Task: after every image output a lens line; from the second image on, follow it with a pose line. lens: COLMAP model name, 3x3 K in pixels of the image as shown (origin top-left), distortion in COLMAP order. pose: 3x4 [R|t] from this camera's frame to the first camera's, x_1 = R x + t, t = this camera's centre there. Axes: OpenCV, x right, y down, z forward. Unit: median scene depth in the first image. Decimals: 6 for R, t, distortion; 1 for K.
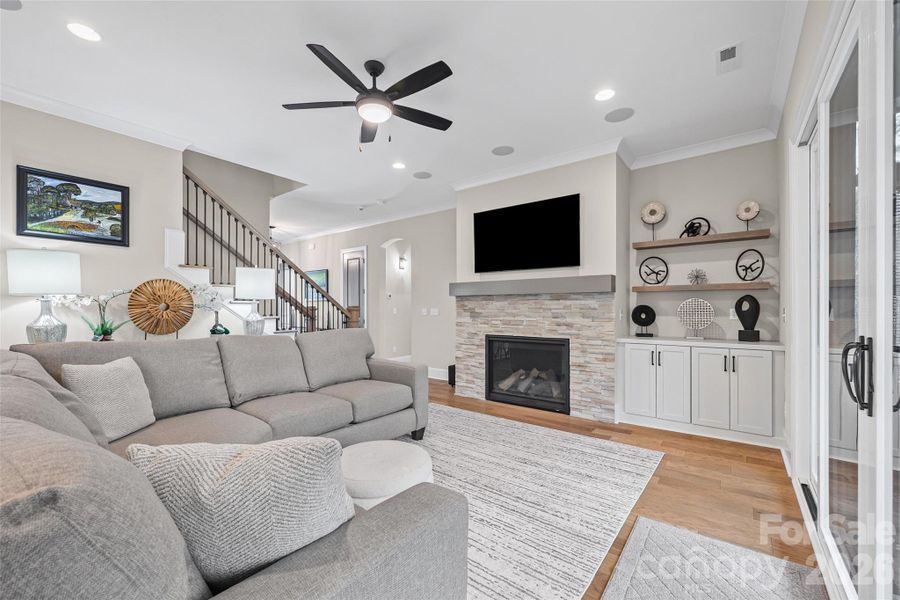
lens RADIAL K [[368.5, 0, 447.4], [0, 368.5, 308.2], [0, 0, 1]] dist [0.001147, -0.000020]
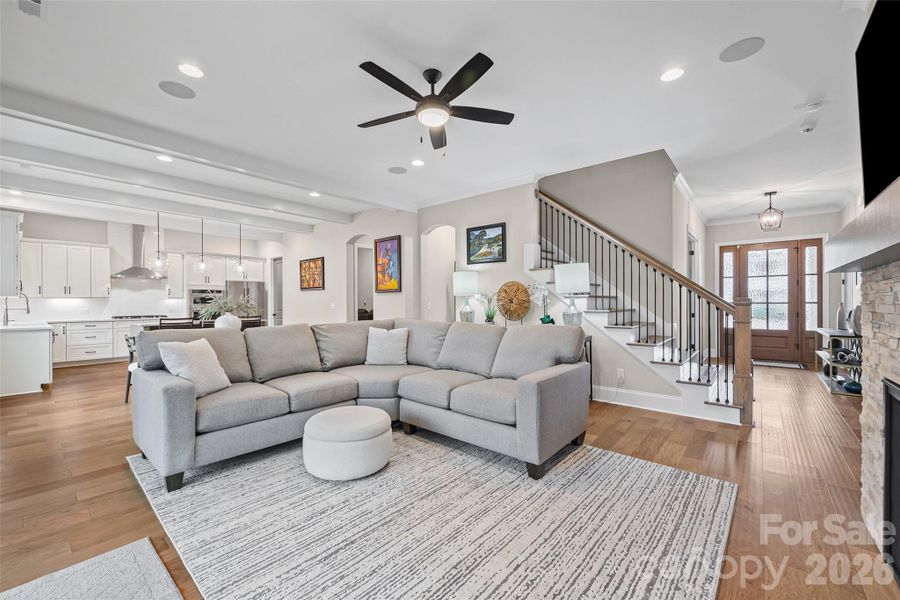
lens RADIAL K [[368.5, 0, 452.8], [0, 368.5, 300.3], [0, 0, 1]] dist [0.001147, -0.000020]
pose [[-0.044015, -0.005747, -0.999014, 0.703384], [0.006500, 0.999961, -0.006038, 0.001289], [0.999010, -0.006759, -0.043976, 0.905956]]
